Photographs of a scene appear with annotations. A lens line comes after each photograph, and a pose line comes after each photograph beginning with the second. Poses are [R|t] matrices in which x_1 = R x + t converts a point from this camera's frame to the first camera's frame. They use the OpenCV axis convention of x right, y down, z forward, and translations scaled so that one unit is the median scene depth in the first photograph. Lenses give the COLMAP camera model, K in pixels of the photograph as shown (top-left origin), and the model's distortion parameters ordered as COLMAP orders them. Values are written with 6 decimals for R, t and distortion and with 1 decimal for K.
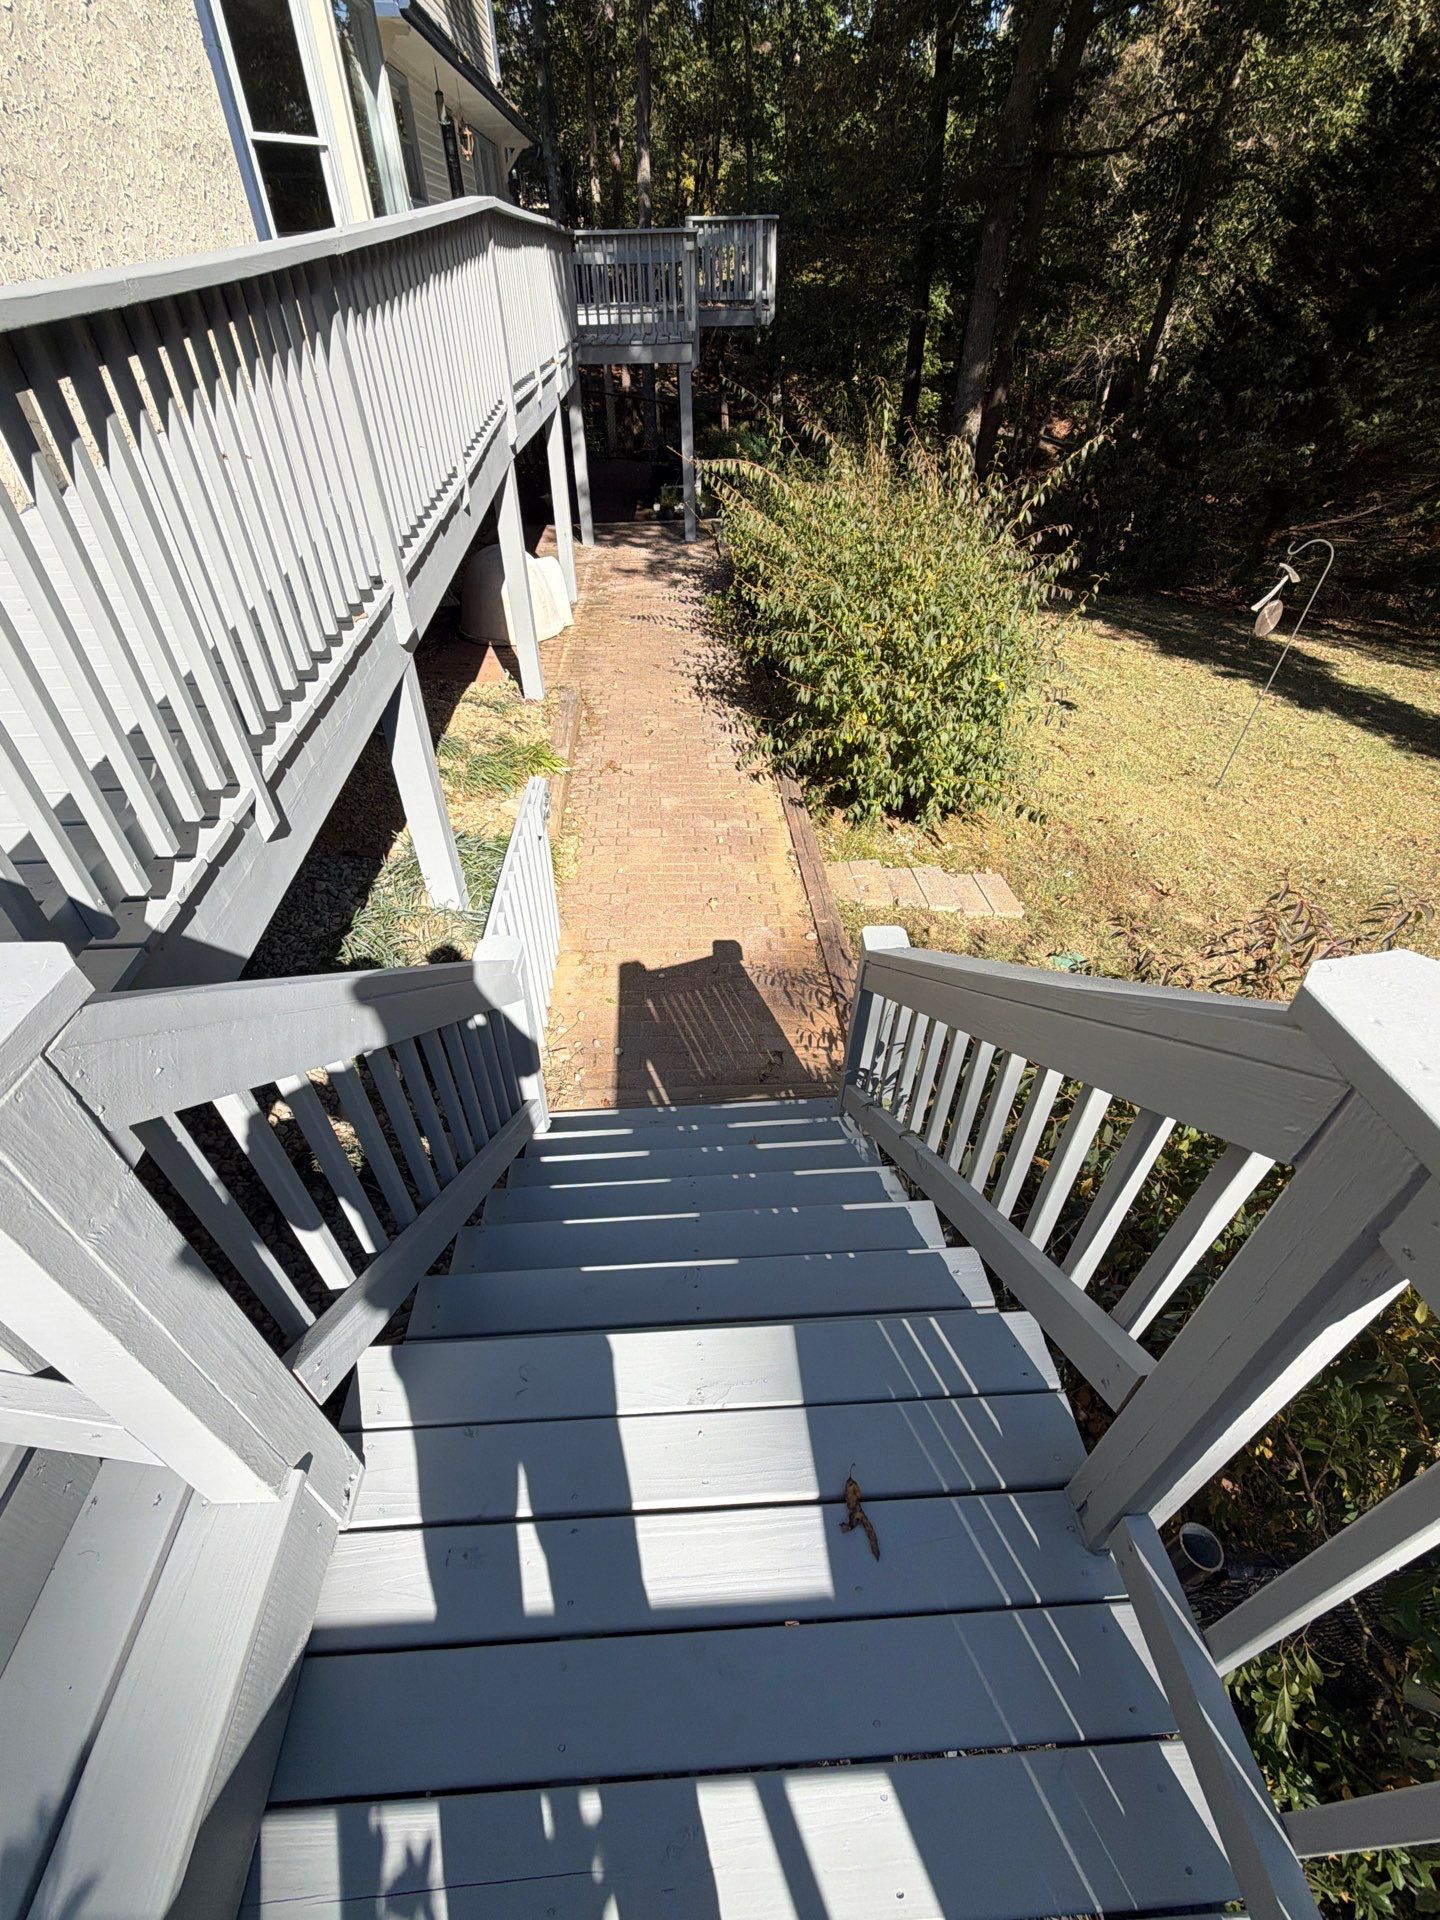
lens RADIAL K [[837.3, 0, 703.9], [0, 837.3, 957.3], [0, 0, 1]] dist [0.002190, -0.000141]
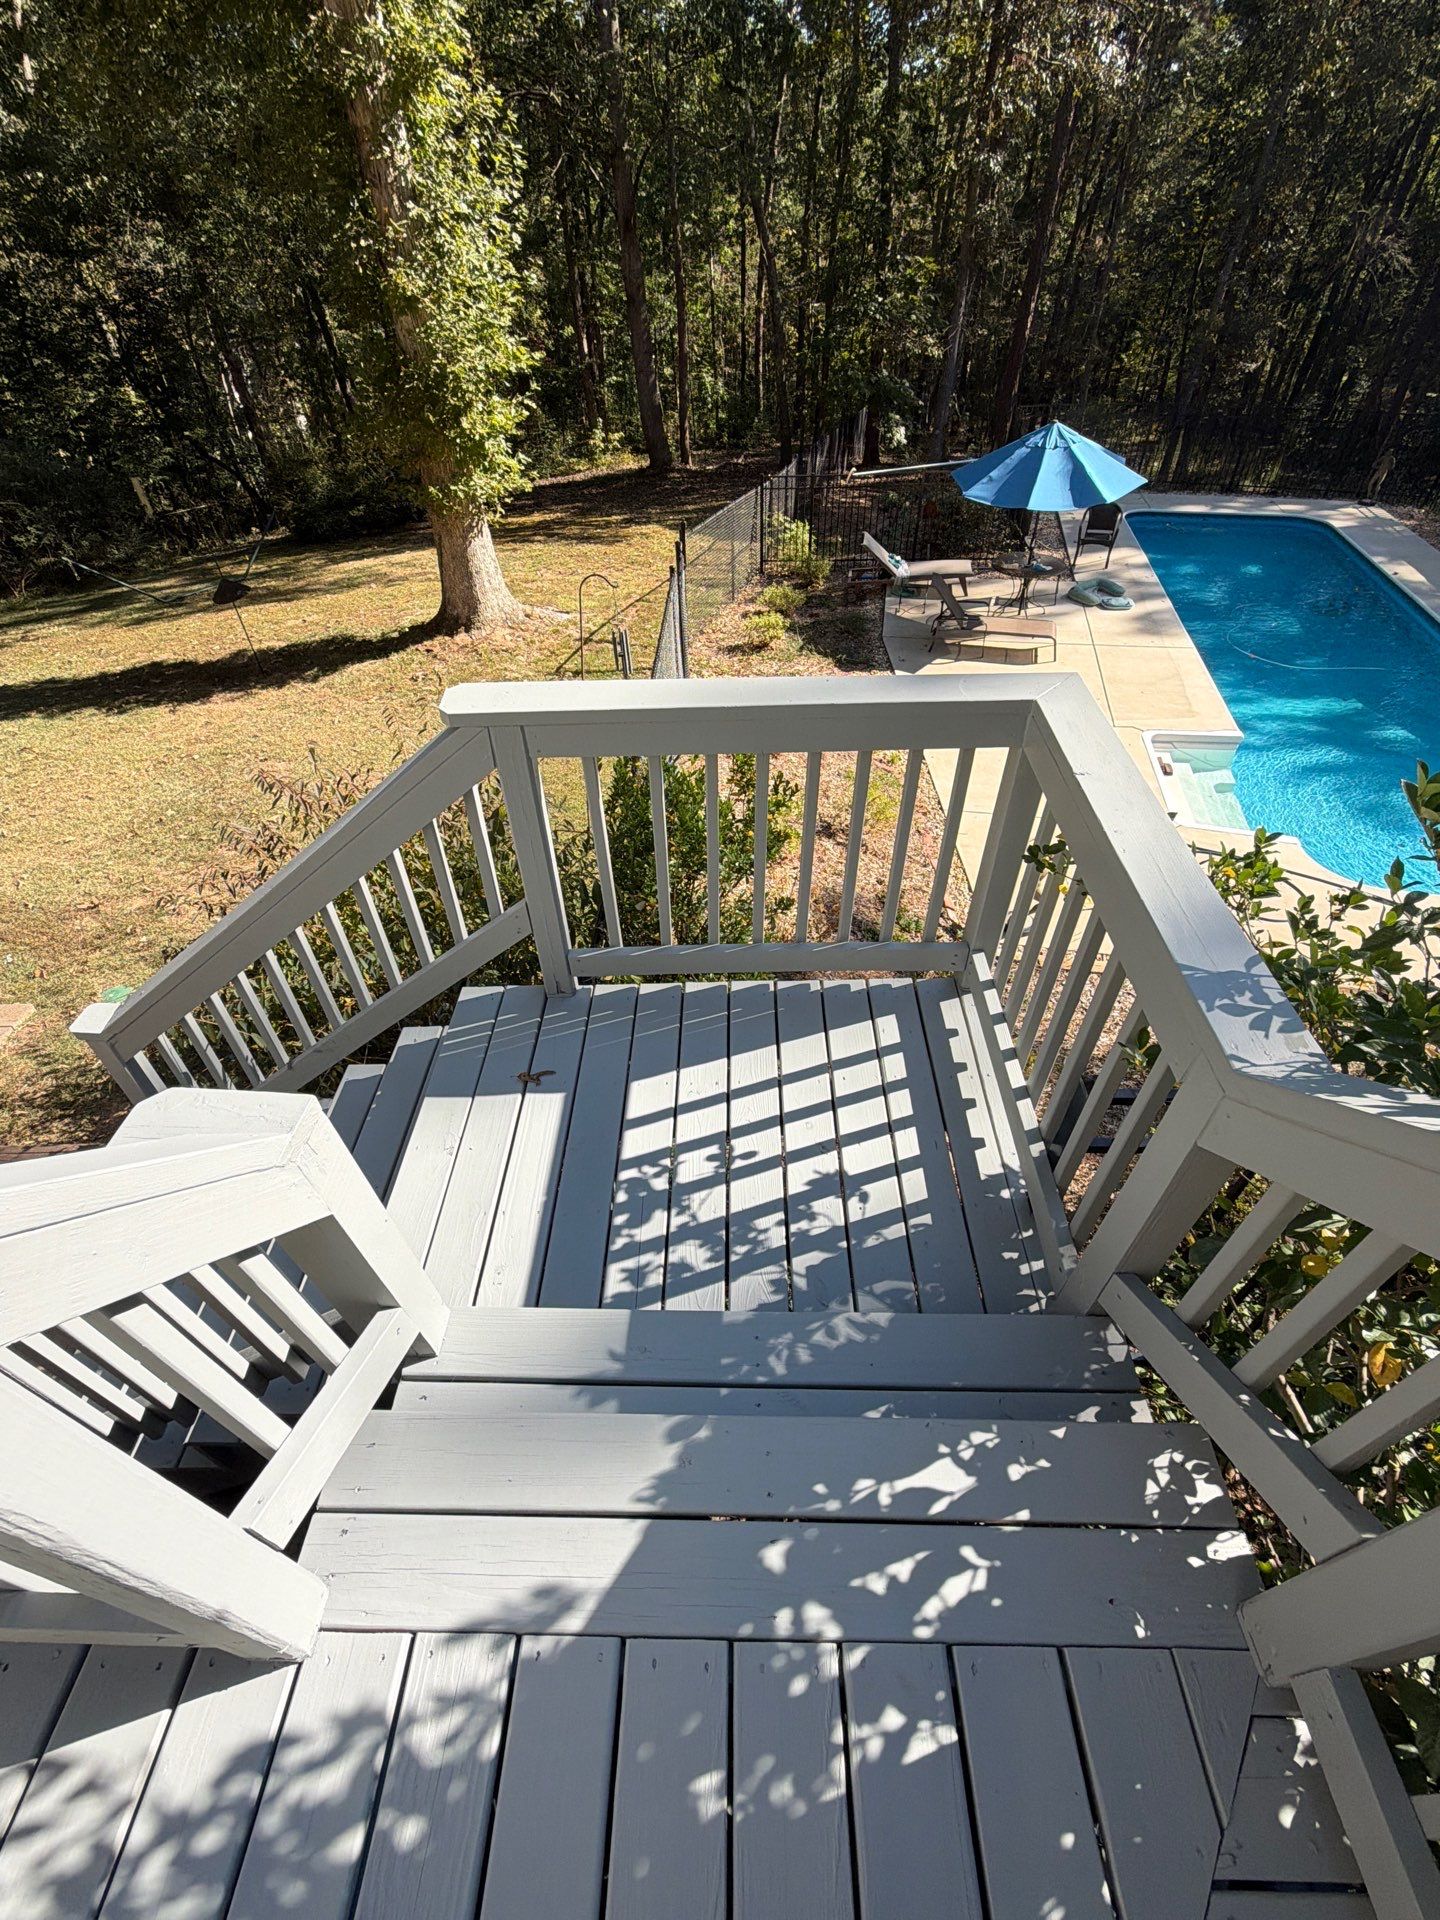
lens RADIAL K [[837.3, 0, 730.3], [0, 837.3, 967.9], [0, 0, 1]] dist [0.002190, -0.000141]
pose [[0.054186, -0.678910, 0.732220, -0.244406], [0.647685, 0.582007, 0.491703, -0.031594], [-0.759979, 0.447605, 0.471256, -0.085077]]
